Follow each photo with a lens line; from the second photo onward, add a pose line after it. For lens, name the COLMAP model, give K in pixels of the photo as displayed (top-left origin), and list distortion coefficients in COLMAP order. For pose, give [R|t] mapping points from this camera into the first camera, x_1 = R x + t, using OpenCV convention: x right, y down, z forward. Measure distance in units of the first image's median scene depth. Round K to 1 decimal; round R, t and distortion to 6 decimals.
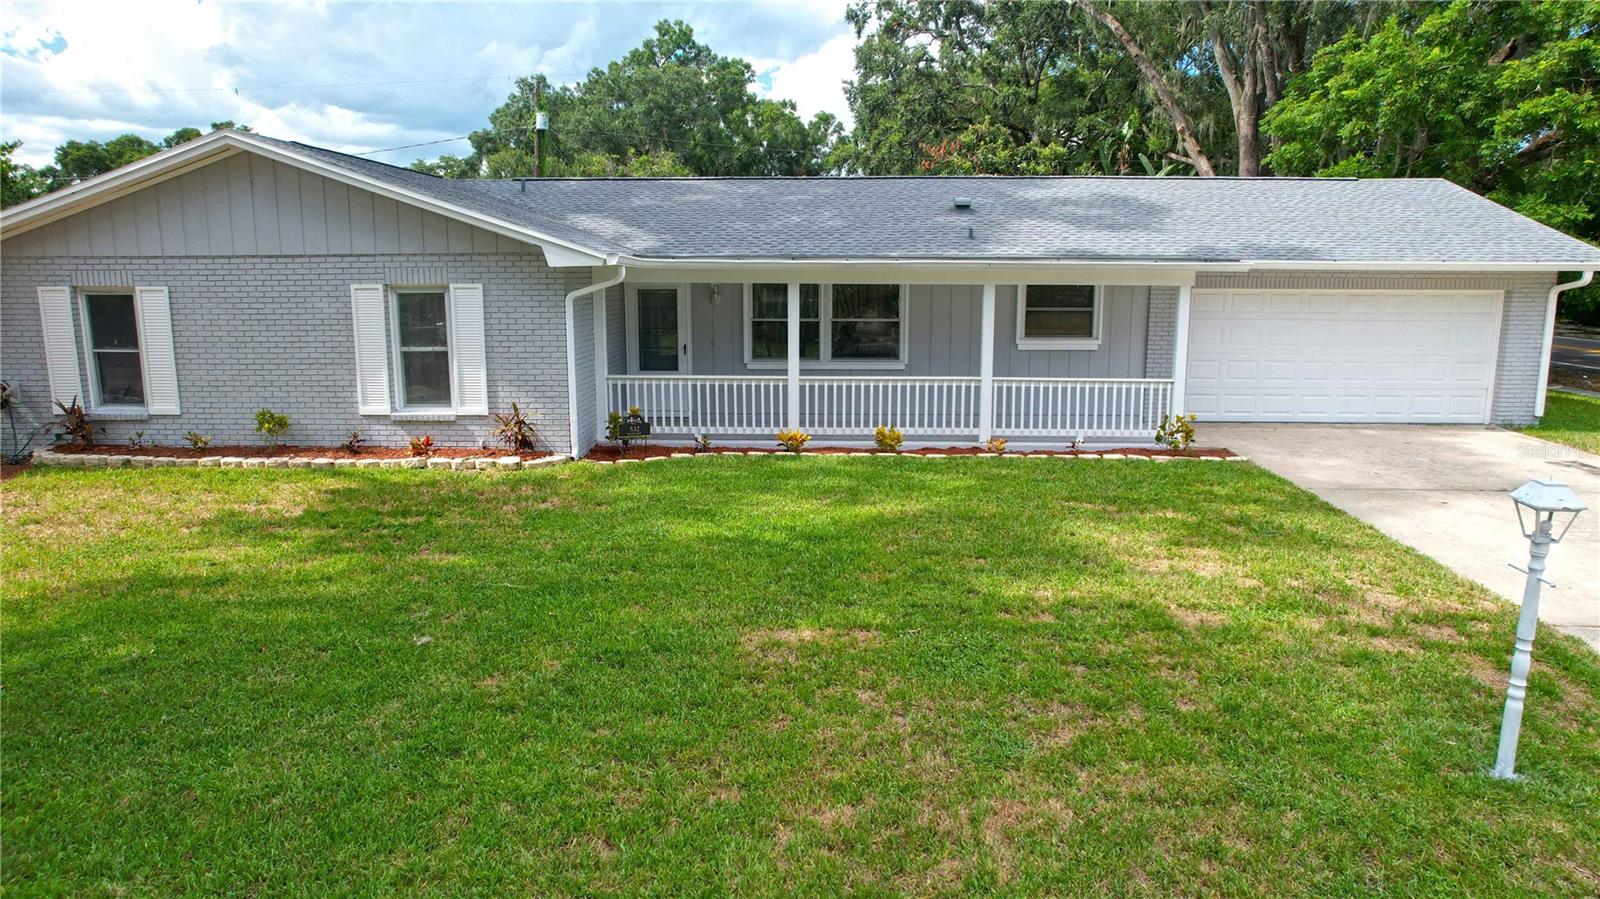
lens RADIAL K [[1020.6, 0, 800.0], [0, 1020.6, 449.5], [0, 0, 1]] dist [-0.076484, 0.069467]
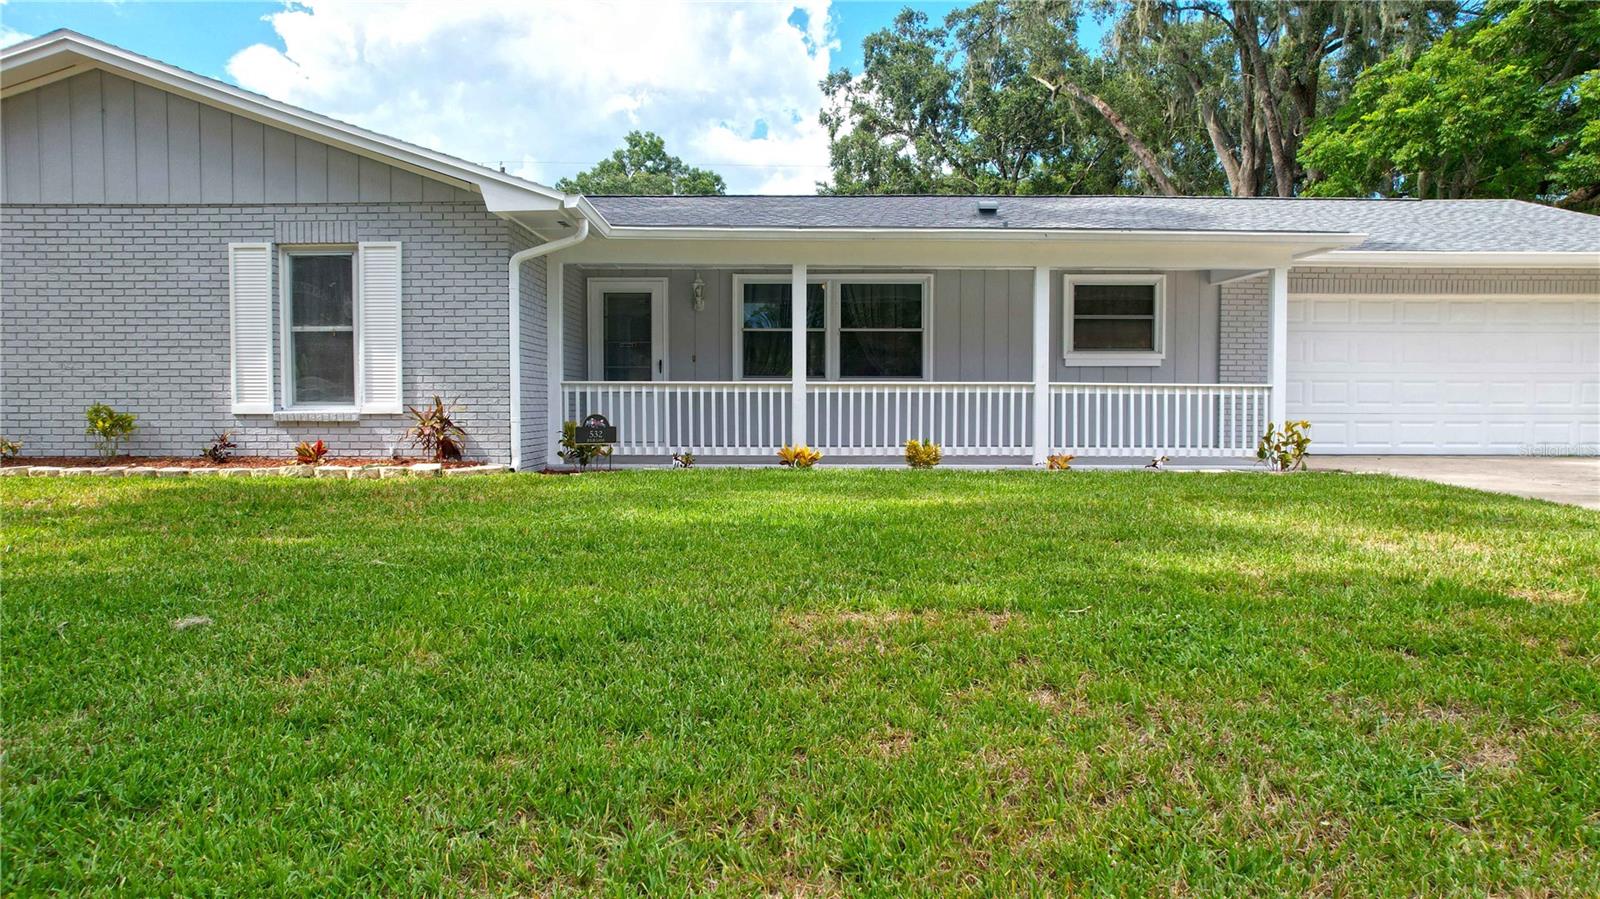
lens RADIAL K [[1023.5, 0, 800.0], [0, 1023.5, 449.5], [0, 0, 1]] dist [-0.096656, 0.097960]
pose [[0.999404, -0.000773, 0.034521, -0.036590], [0.005245, 0.991548, -0.129636, 0.091839], [-0.034129, 0.129740, 0.990961, 0.243979]]
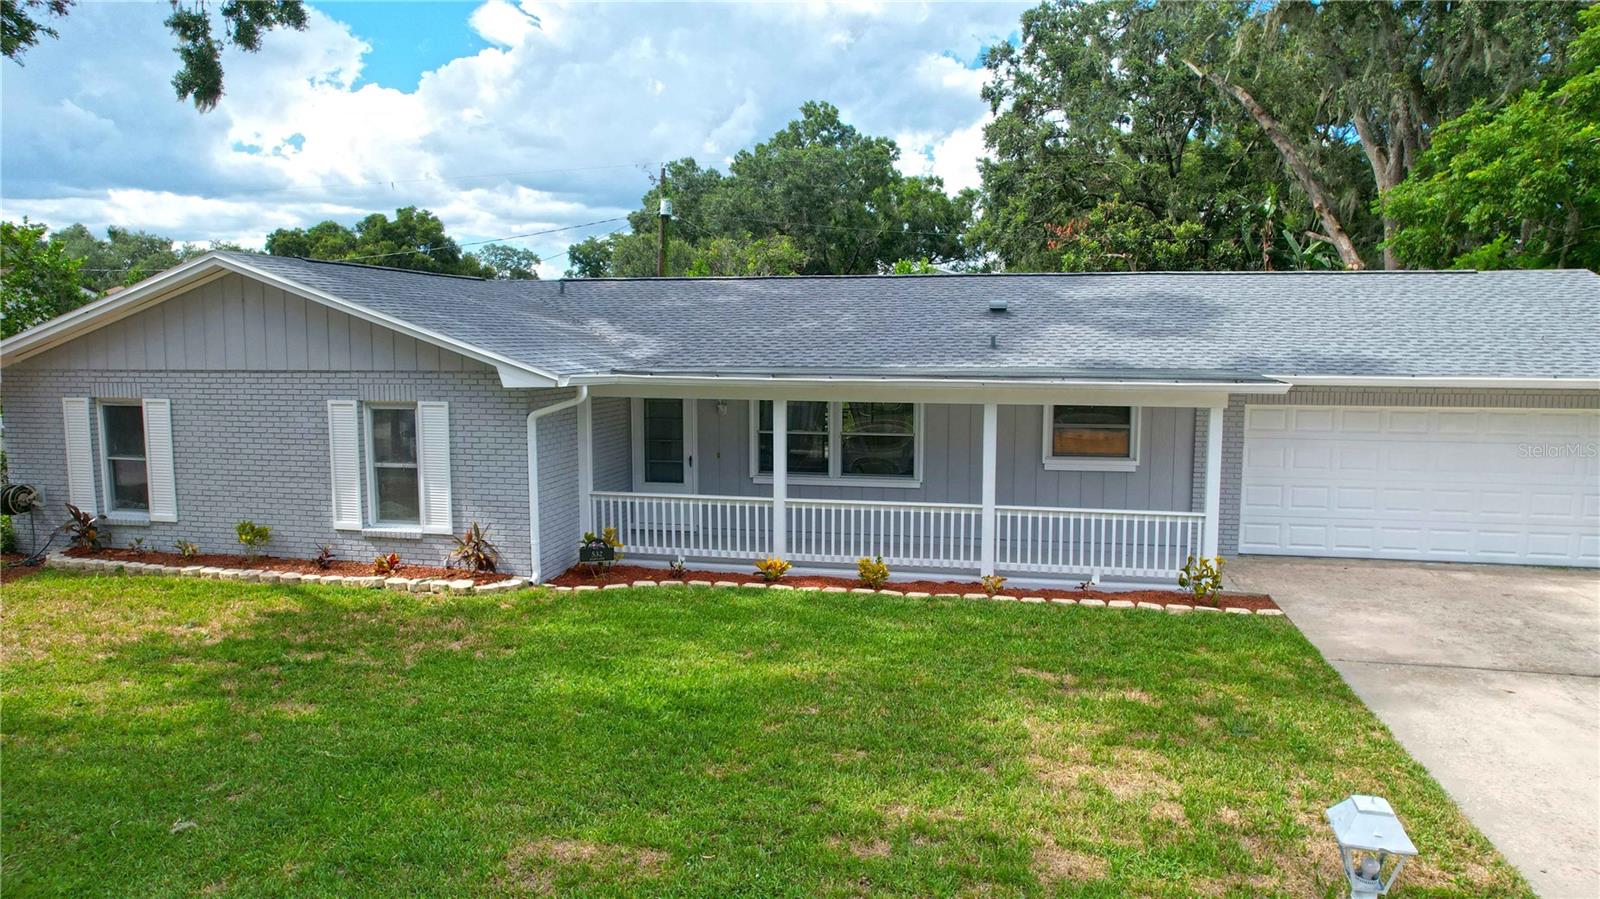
lens RADIAL K [[1020.6, 0, 800.0], [0, 1020.6, 449.5], [0, 0, 1]] dist [-0.076484, 0.069467]
pose [[0.985961, 0.019205, -0.165867, 0.183379], [-0.030093, 0.997535, -0.063384, -0.063742], [0.164241, 0.067486, 0.984109, 0.088119]]
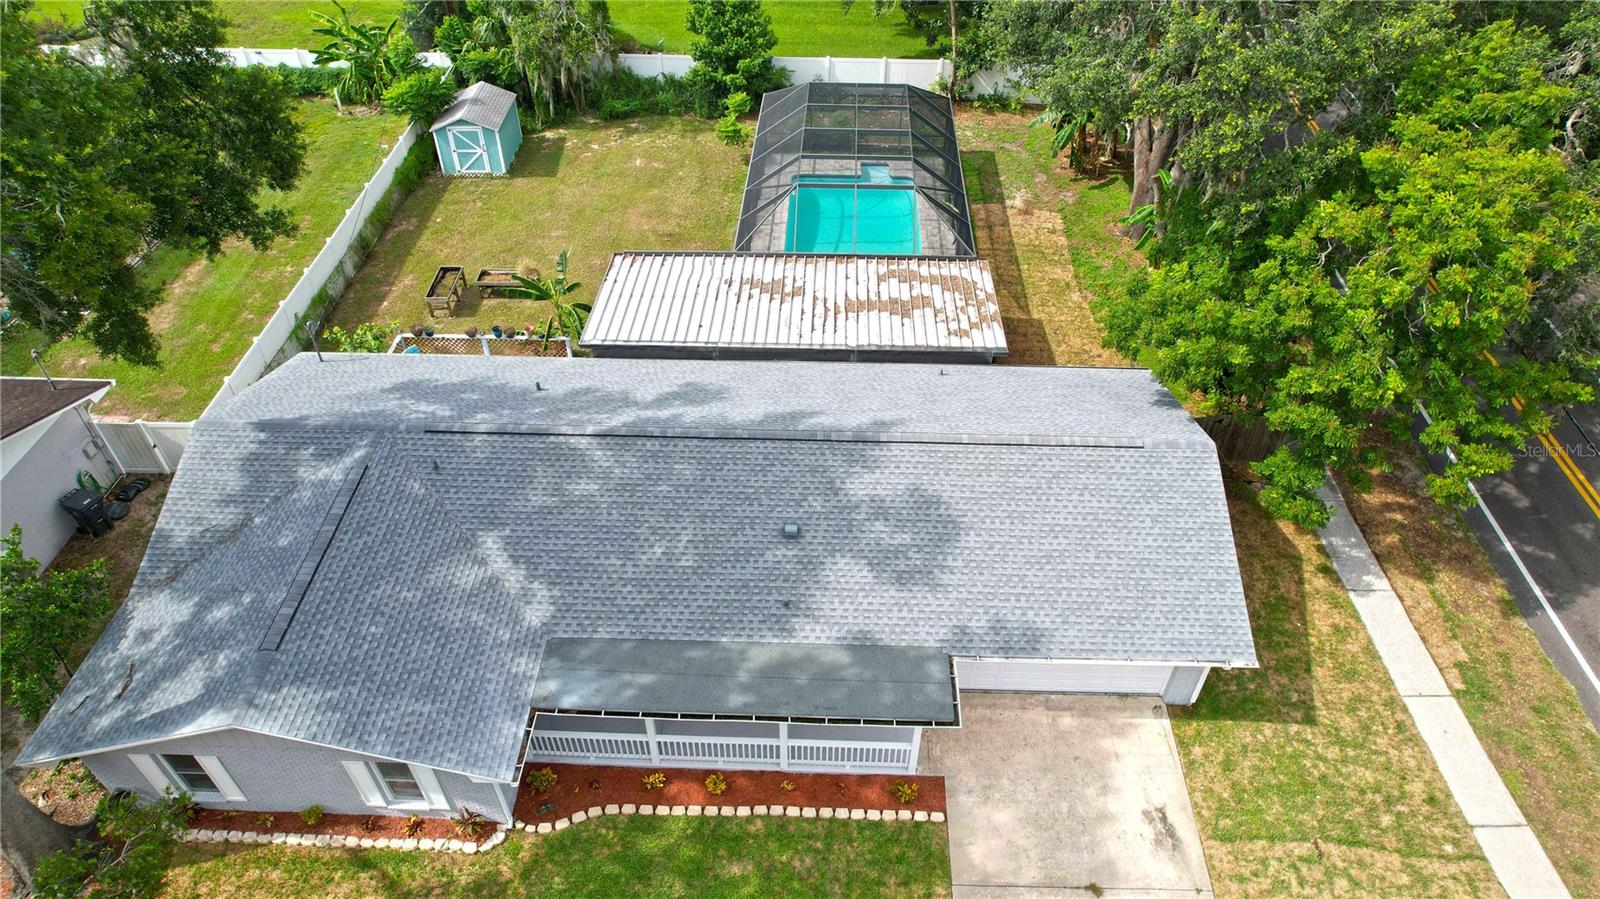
lens RADIAL K [[1020.6, 0, 800.0], [0, 1020.6, 449.5], [0, 0, 1]] dist [-0.076484, 0.069467]
pose [[0.999990, 0.001595, 0.004181, 0.219371], [-0.003578, 0.846209, 0.532839, -1.320960], [-0.002689, -0.532848, 0.846207, -0.010660]]
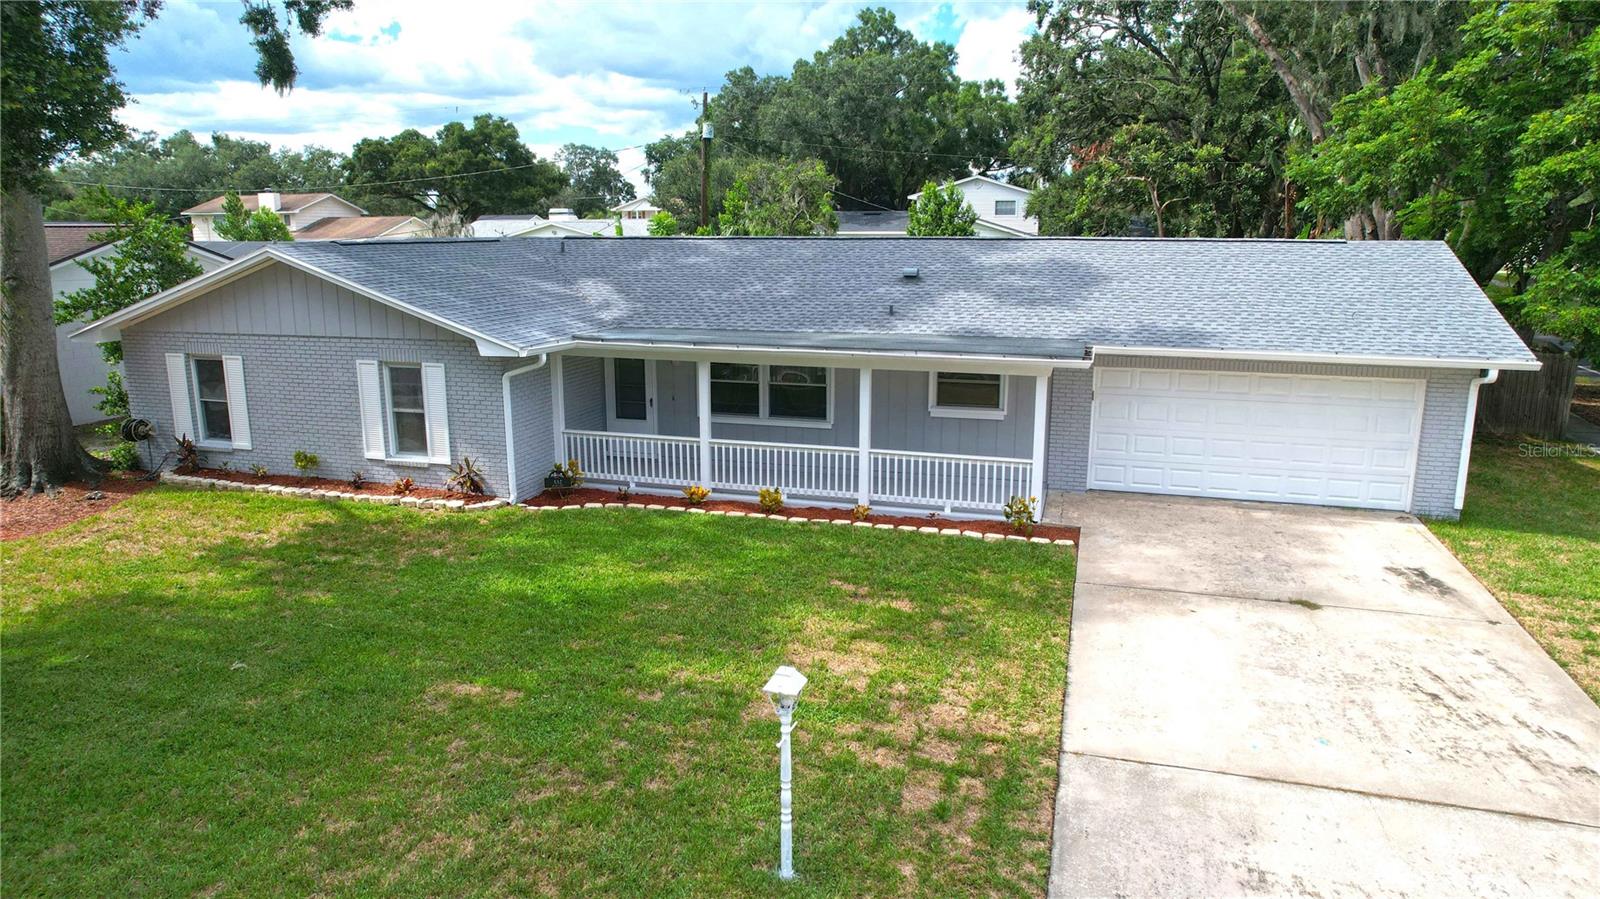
lens RADIAL K [[1020.6, 0, 800.0], [0, 1020.6, 449.5], [0, 0, 1]] dist [-0.076484, 0.069467]
pose [[0.967493, 0.053996, -0.247068, 0.431651], [-0.044050, 0.997988, 0.045610, -0.130367], [0.249033, -0.033244, 0.967924, -0.124496]]
